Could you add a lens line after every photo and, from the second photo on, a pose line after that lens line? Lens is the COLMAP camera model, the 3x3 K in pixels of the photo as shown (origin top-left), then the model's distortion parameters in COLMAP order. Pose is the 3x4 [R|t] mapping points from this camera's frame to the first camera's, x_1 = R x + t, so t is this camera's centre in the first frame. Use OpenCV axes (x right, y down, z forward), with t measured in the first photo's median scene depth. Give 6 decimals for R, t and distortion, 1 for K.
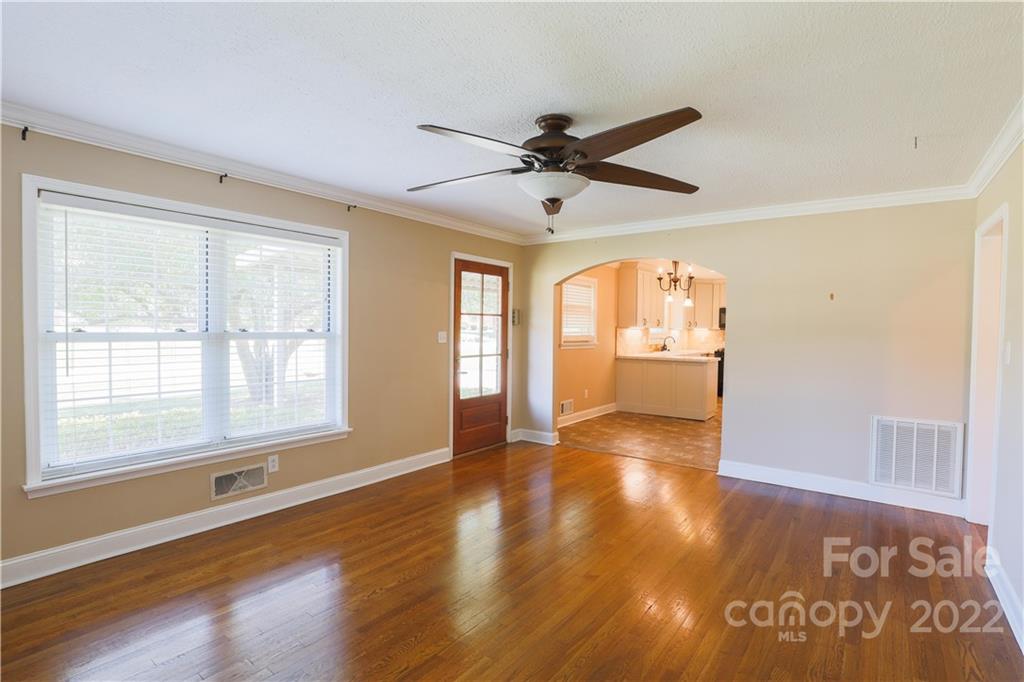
lens RADIAL K [[498.1, 0, 513.5], [0, 498.1, 337.0], [0, 0, 1]] dist [-0.034915, 0.000830]
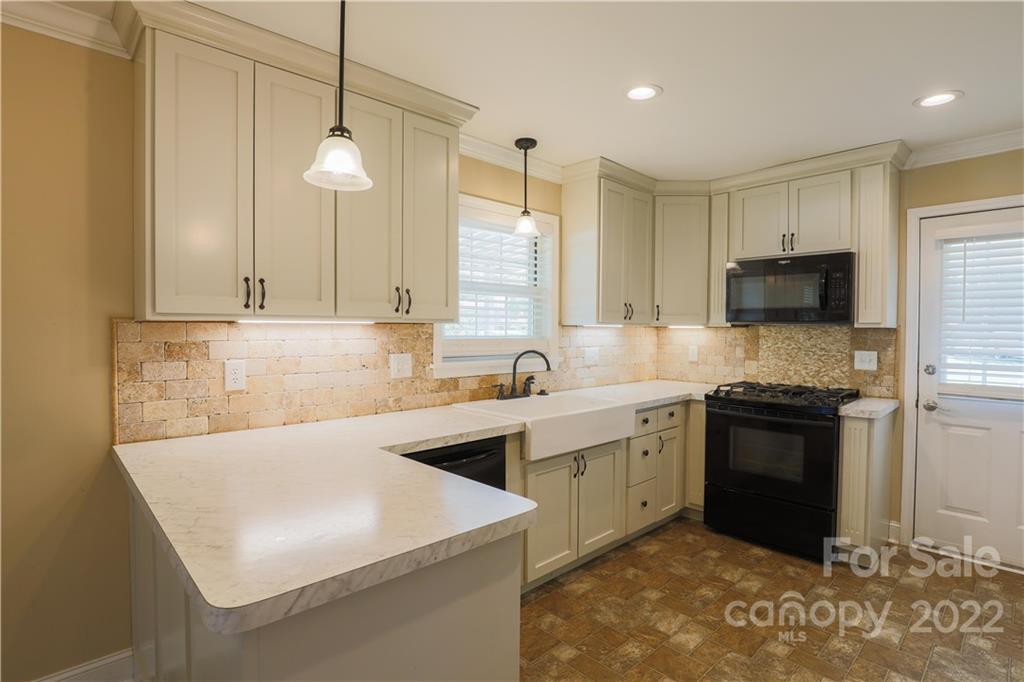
lens RADIAL K [[498.1, 0, 515.3], [0, 498.1, 340.8], [0, 0, 1]] dist [-0.034915, 0.000830]
pose [[0.984955, -0.008067, -0.172623, 0.399278], [0.008420, 0.999964, 0.001313, -0.008328], [0.172606, -0.002746, 0.984987, 0.775298]]
